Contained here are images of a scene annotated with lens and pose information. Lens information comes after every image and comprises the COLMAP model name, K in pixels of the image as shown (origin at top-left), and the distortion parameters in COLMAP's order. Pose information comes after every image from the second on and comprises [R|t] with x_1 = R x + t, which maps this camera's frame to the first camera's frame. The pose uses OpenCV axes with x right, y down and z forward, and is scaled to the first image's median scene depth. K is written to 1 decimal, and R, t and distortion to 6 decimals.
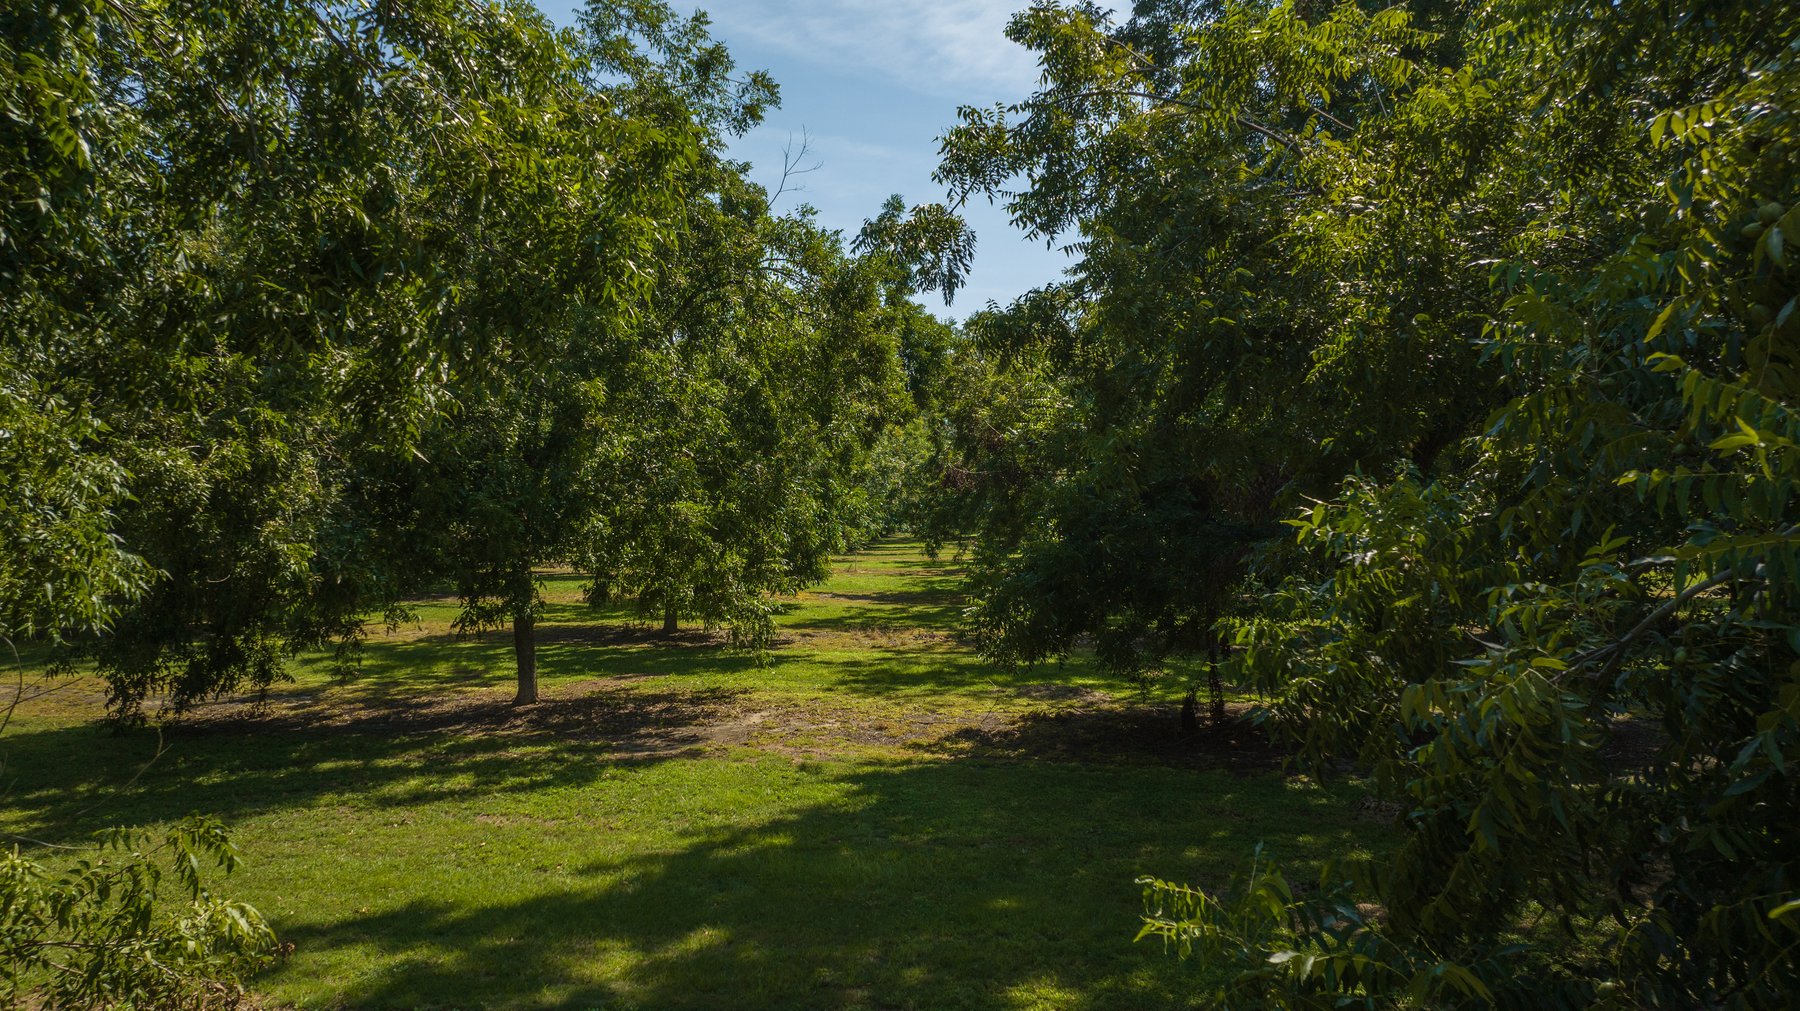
lens RADIAL K [[1270.1, 0, 900.0], [0, 1270.1, 505.5], [0, 0, 1]] dist [-0.039759, 0.044160]
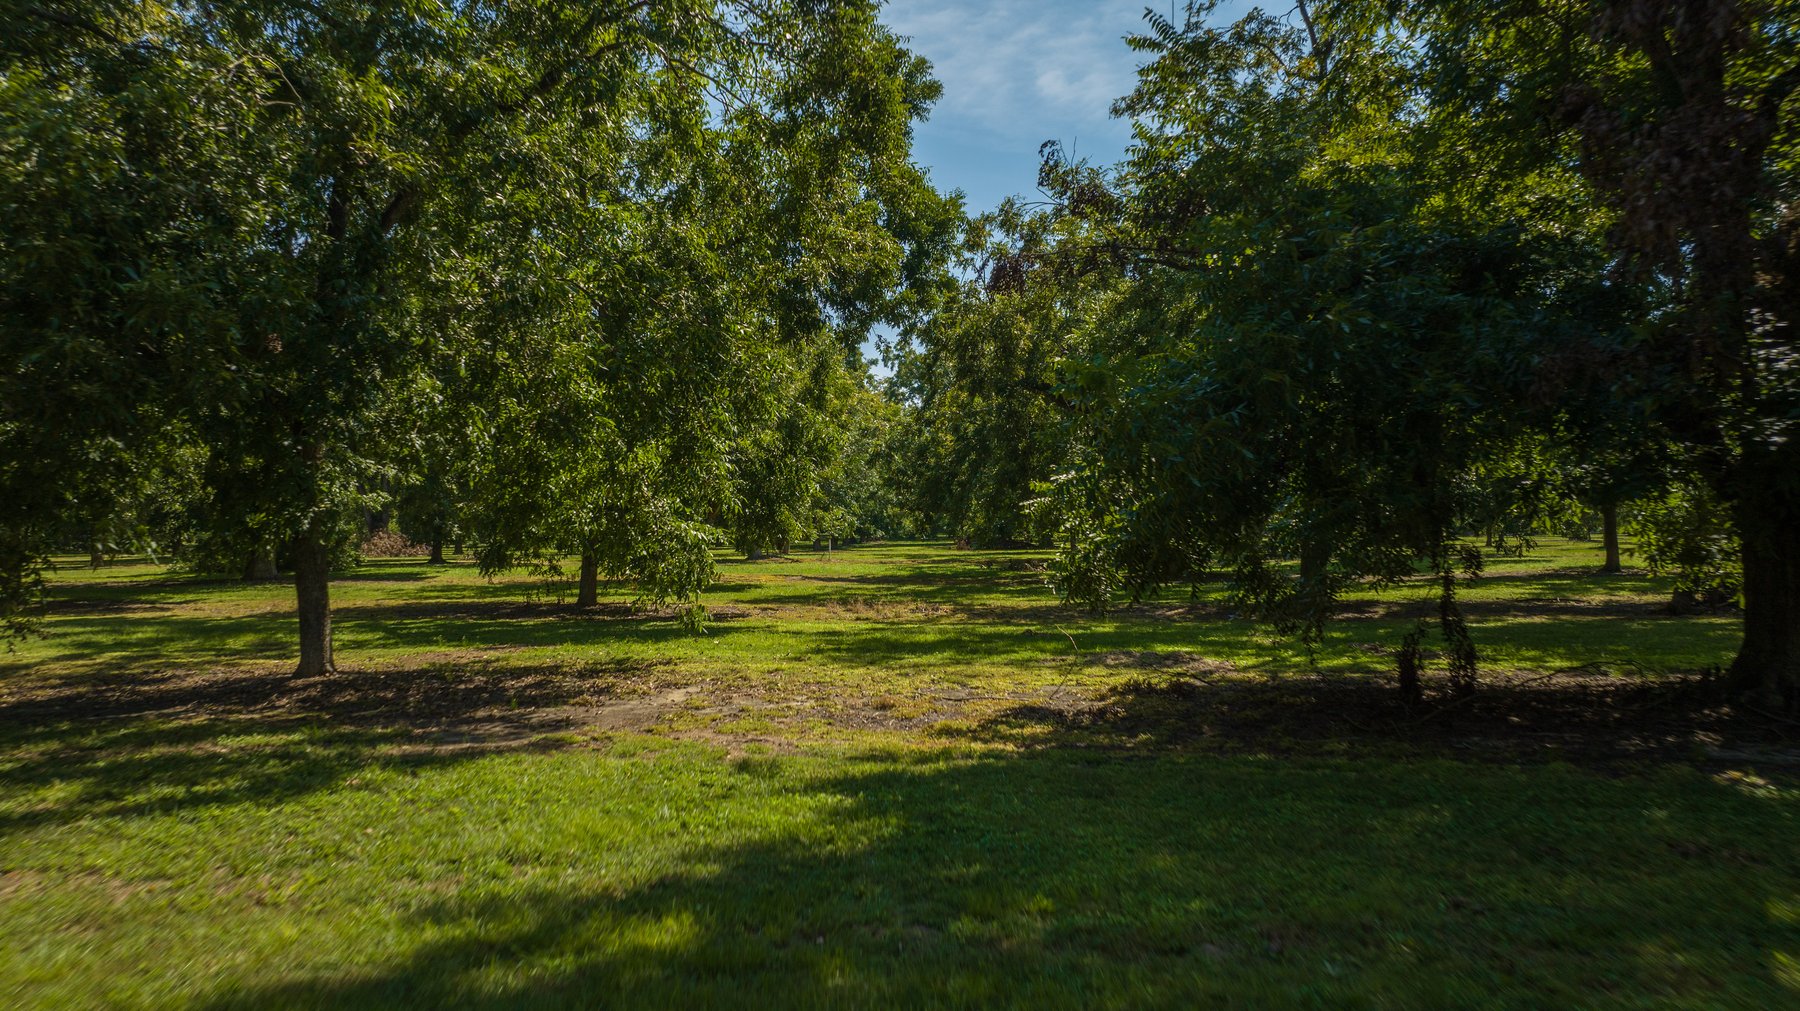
lens RADIAL K [[1270.1, 0, 900.0], [0, 1270.1, 505.5], [0, 0, 1]] dist [-0.039759, 0.044160]
pose [[0.999722, -0.000705, 0.023586, -0.019314], [0.001176, 0.999800, -0.019963, 0.085043], [-0.023567, 0.019985, 0.999522, 0.367942]]
